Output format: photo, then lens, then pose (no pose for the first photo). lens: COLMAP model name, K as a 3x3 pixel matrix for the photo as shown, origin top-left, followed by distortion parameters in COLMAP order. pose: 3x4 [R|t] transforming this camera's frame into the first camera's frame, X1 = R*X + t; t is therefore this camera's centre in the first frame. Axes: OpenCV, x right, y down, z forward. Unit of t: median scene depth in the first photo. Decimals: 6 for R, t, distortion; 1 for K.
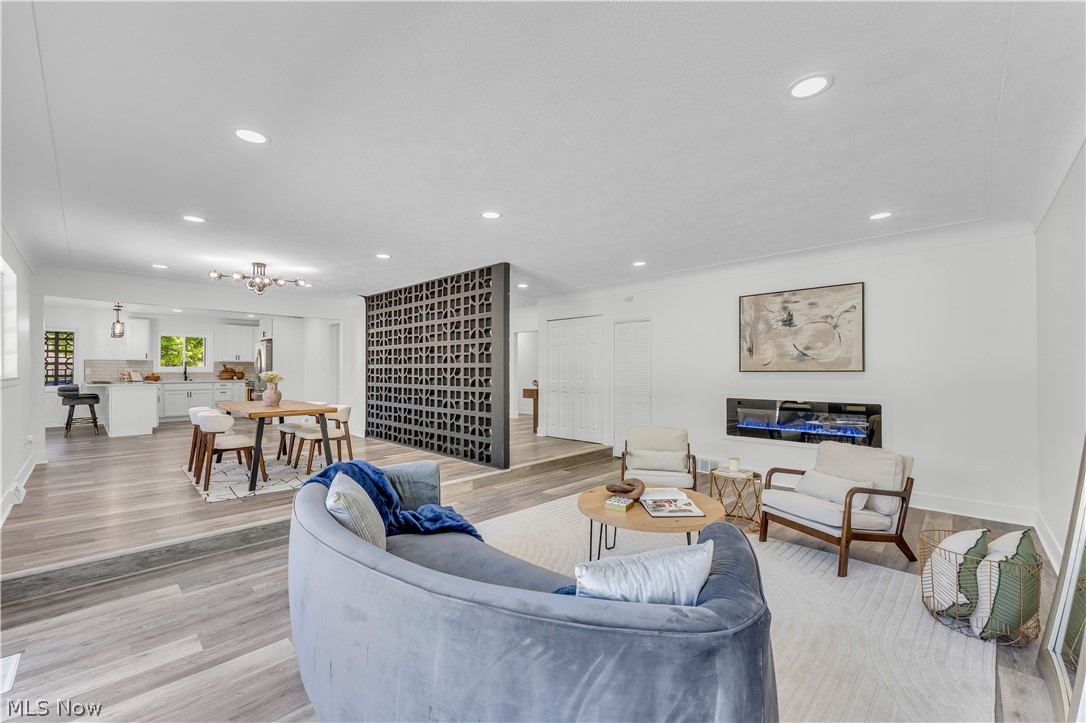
lens RADIAL K [[439.7, 0, 539.1], [0, 439.7, 369.3], [0, 0, 1]] dist [-0.000343, -0.000190]
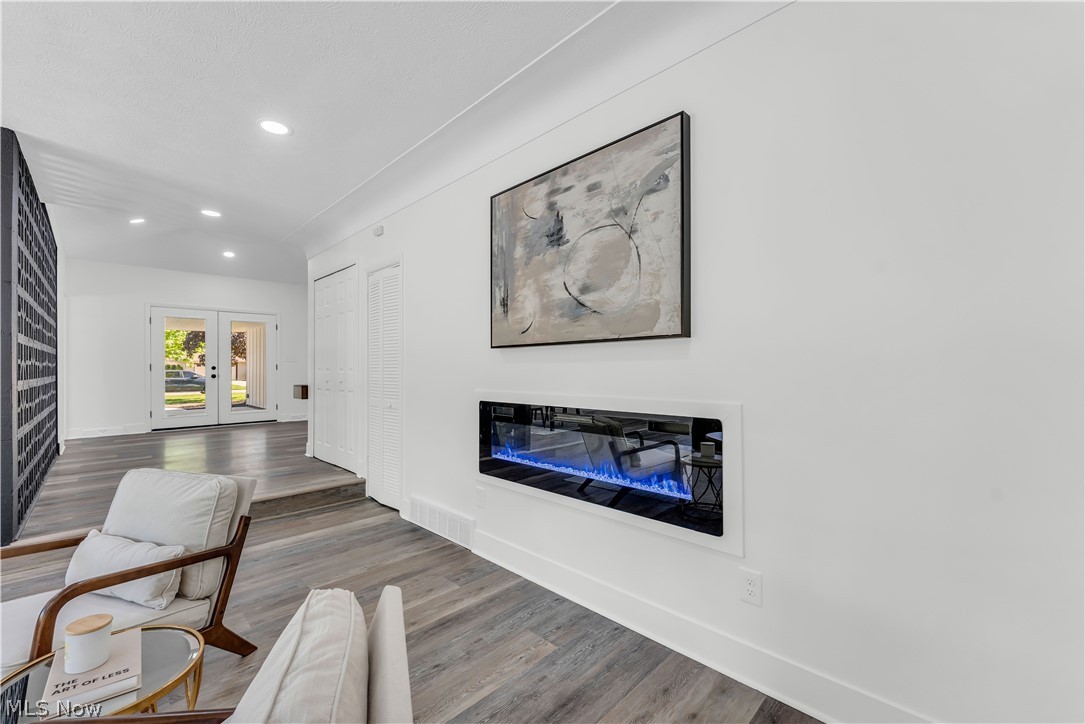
lens RADIAL K [[439.3, 0, 534.6], [0, 439.3, 363.6], [0, 0, 1]] dist [-0.000343, -0.000190]
pose [[0.999591, -0.003584, -0.028376, 0.558264], [0.003347, 0.999959, -0.008370, 0.029124], [0.028405, 0.008271, 0.999562, 0.546320]]
